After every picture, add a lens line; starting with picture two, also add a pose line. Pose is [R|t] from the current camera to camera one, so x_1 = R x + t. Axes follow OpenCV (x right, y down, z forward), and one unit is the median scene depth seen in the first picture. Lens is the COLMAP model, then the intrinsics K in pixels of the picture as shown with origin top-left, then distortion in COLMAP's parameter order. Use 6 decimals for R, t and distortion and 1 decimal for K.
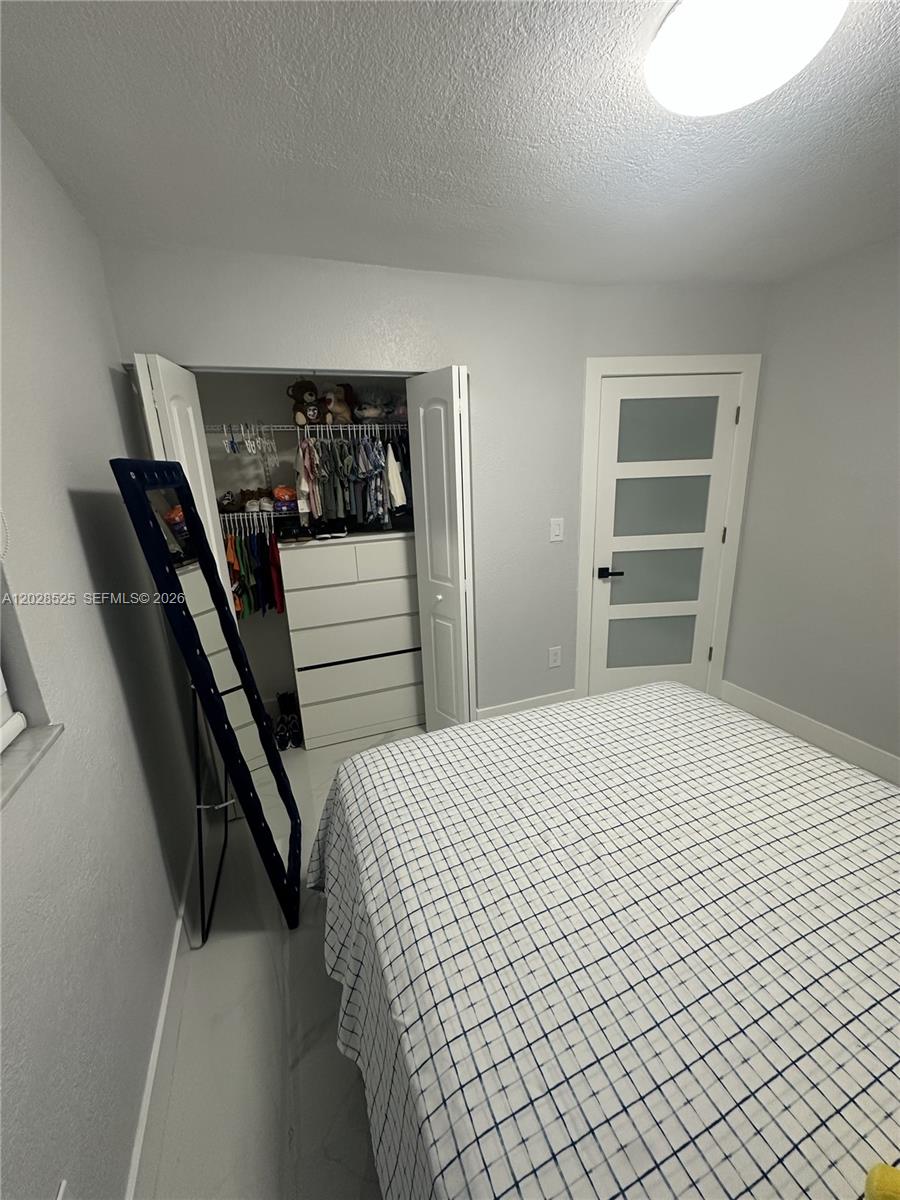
lens RADIAL K [[480.5, 0, 454.7], [0, 480.5, 601.4], [0, 0, 1]] dist [-0.000740, 0.000295]
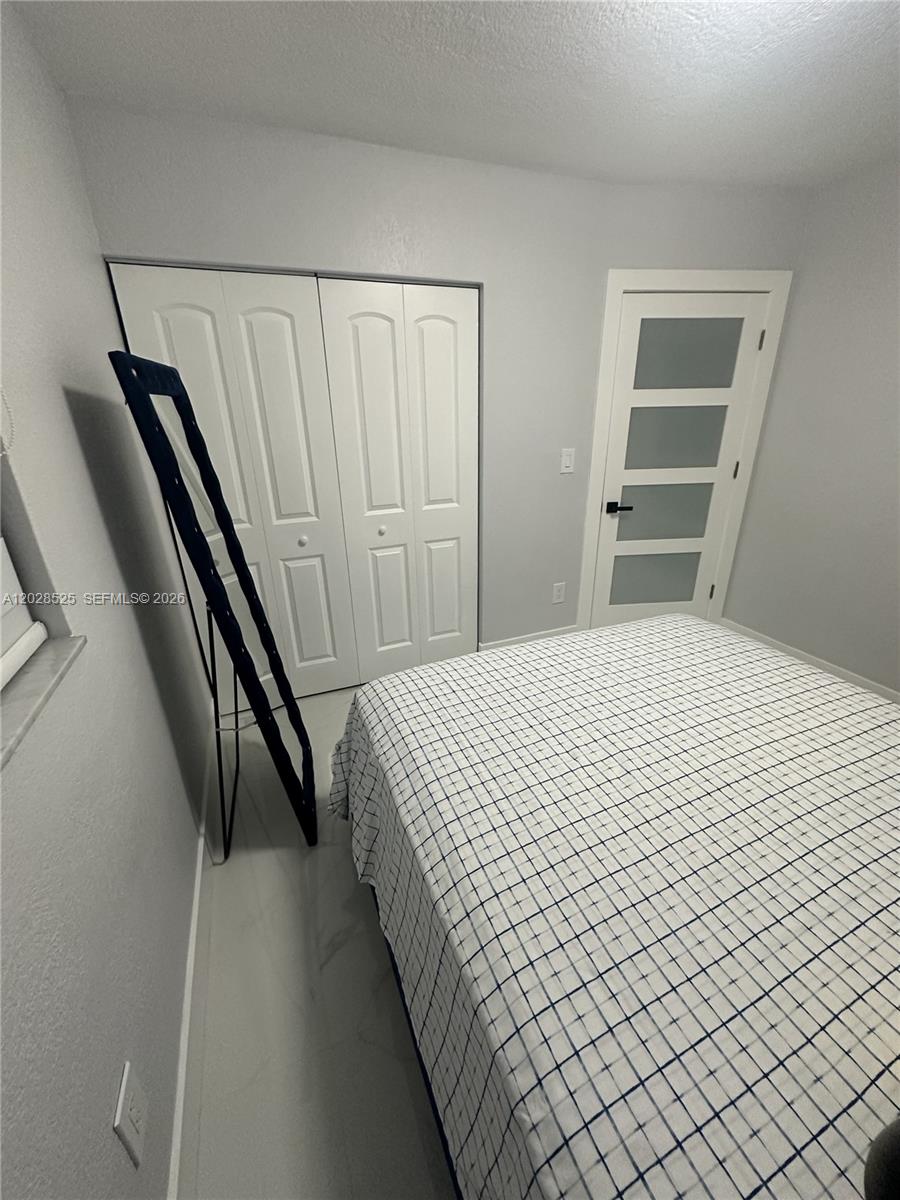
lens RADIAL K [[480.5, 0, 454.9], [0, 480.5, 600.8], [0, 0, 1]] dist [-0.000740, 0.000295]
pose [[0.999471, 0.008192, 0.031486, -0.089624], [-0.011654, 0.993708, 0.111392, 0.054724], [-0.030376, -0.111700, 0.993278, 0.035016]]
